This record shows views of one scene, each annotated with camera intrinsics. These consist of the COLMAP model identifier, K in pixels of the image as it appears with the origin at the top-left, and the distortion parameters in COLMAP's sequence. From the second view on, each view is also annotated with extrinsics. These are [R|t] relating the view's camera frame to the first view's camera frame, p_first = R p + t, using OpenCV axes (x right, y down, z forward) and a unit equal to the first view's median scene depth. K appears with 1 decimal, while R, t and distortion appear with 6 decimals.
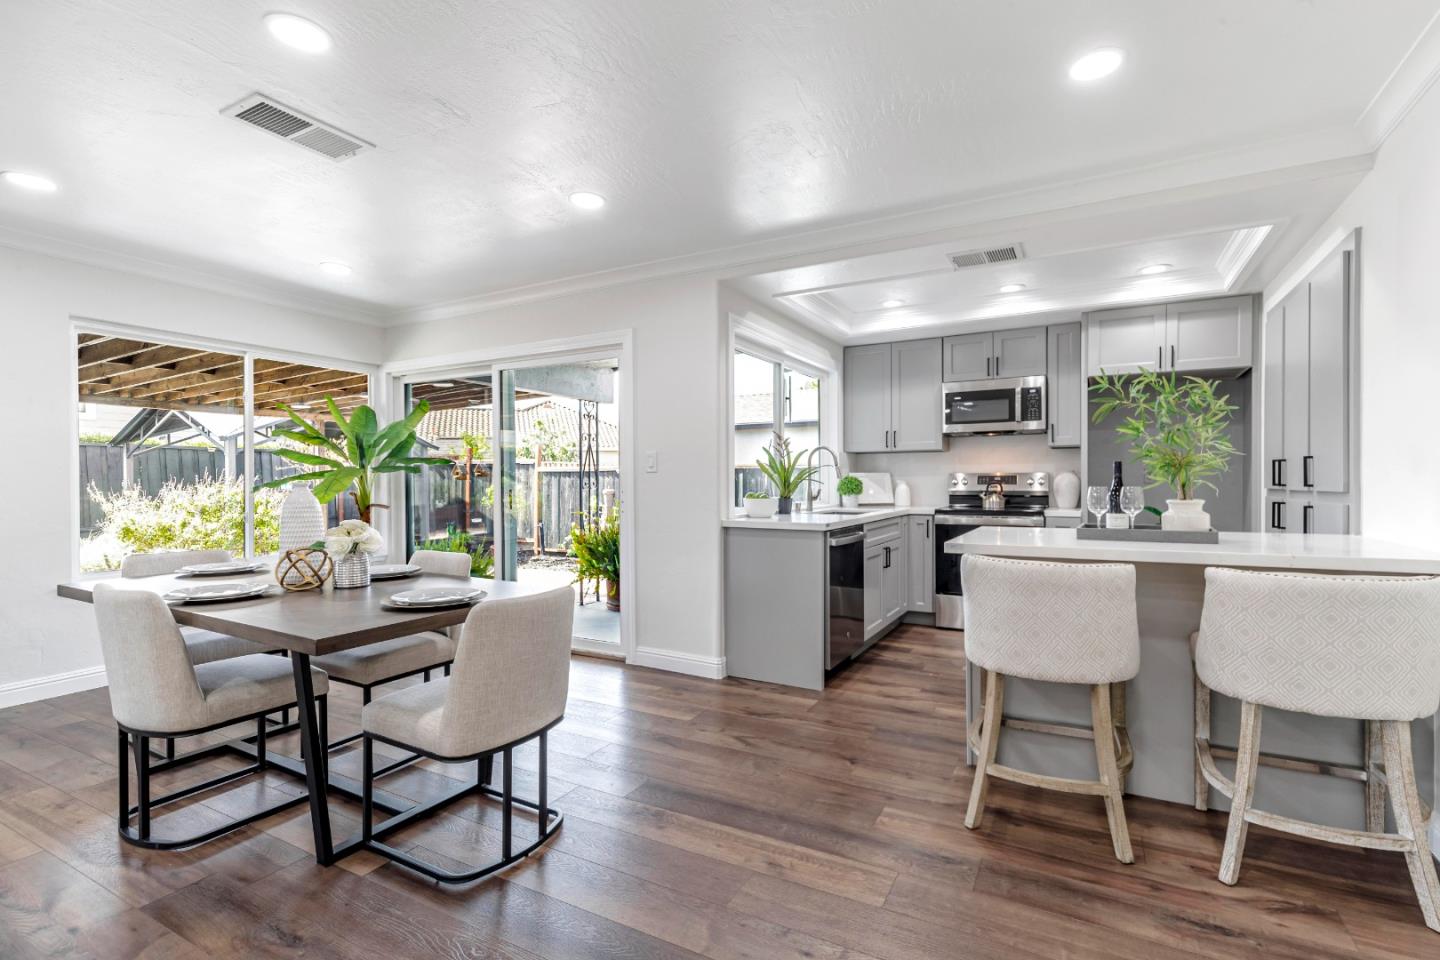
lens RADIAL K [[658.2, 0, 723.3], [0, 658.2, 488.5], [0, 0, 1]] dist [0.005949, 0.000403]
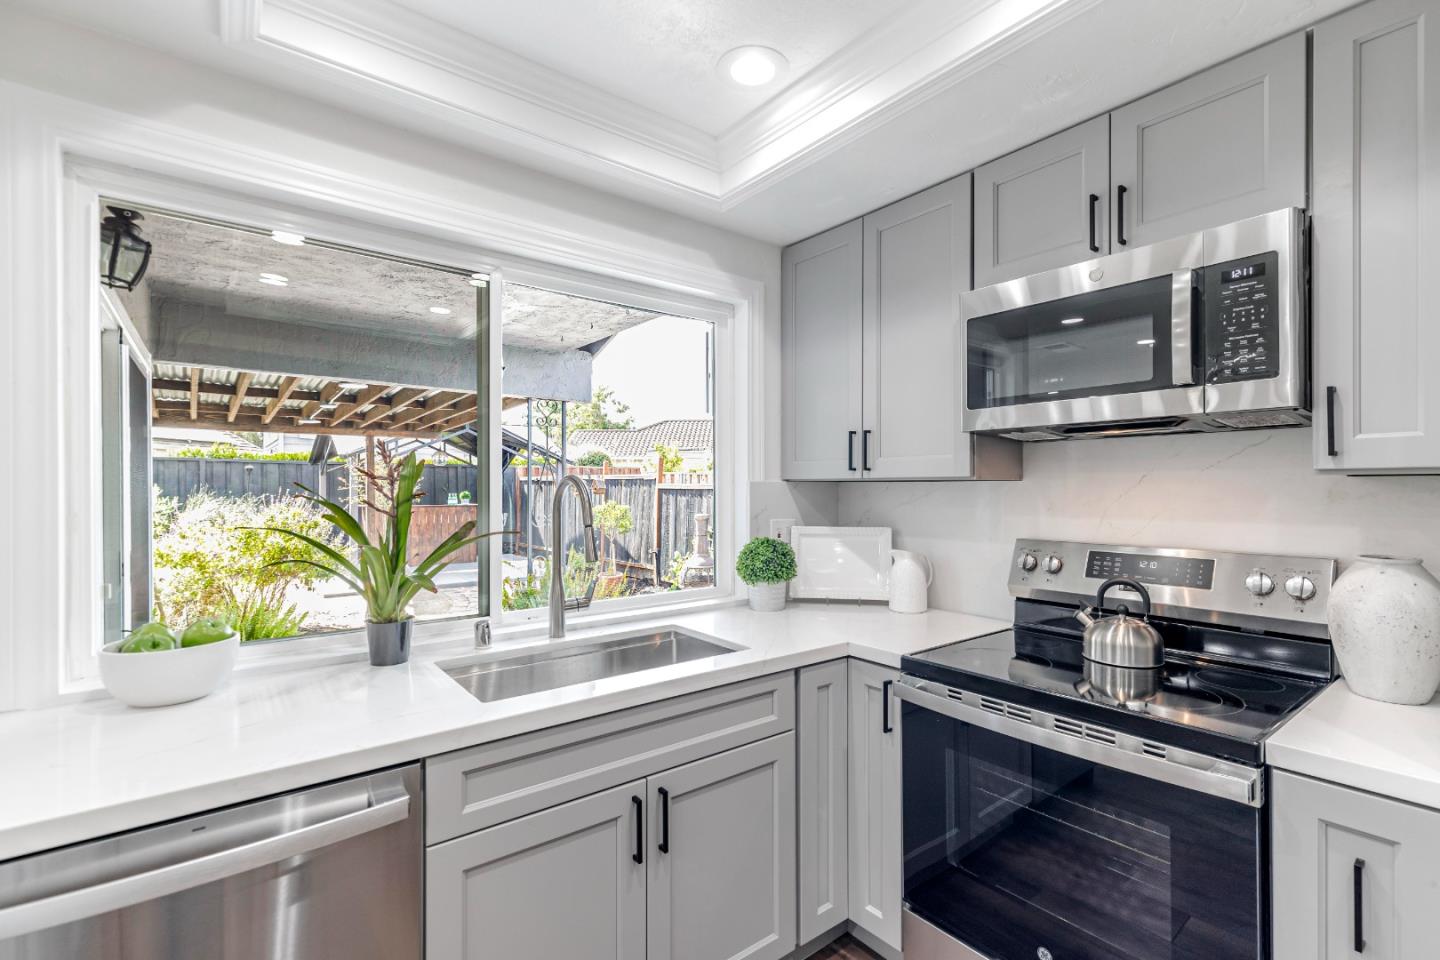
lens RADIAL K [[658.2, 0, 730.5], [0, 658.2, 492.9], [0, 0, 1]] dist [0.005949, 0.000403]
pose [[0.926290, 0.009299, -0.376695, 0.332935], [-0.011142, 0.999934, -0.002715, -0.046339], [0.376645, 0.006712, 0.926333, 0.586242]]
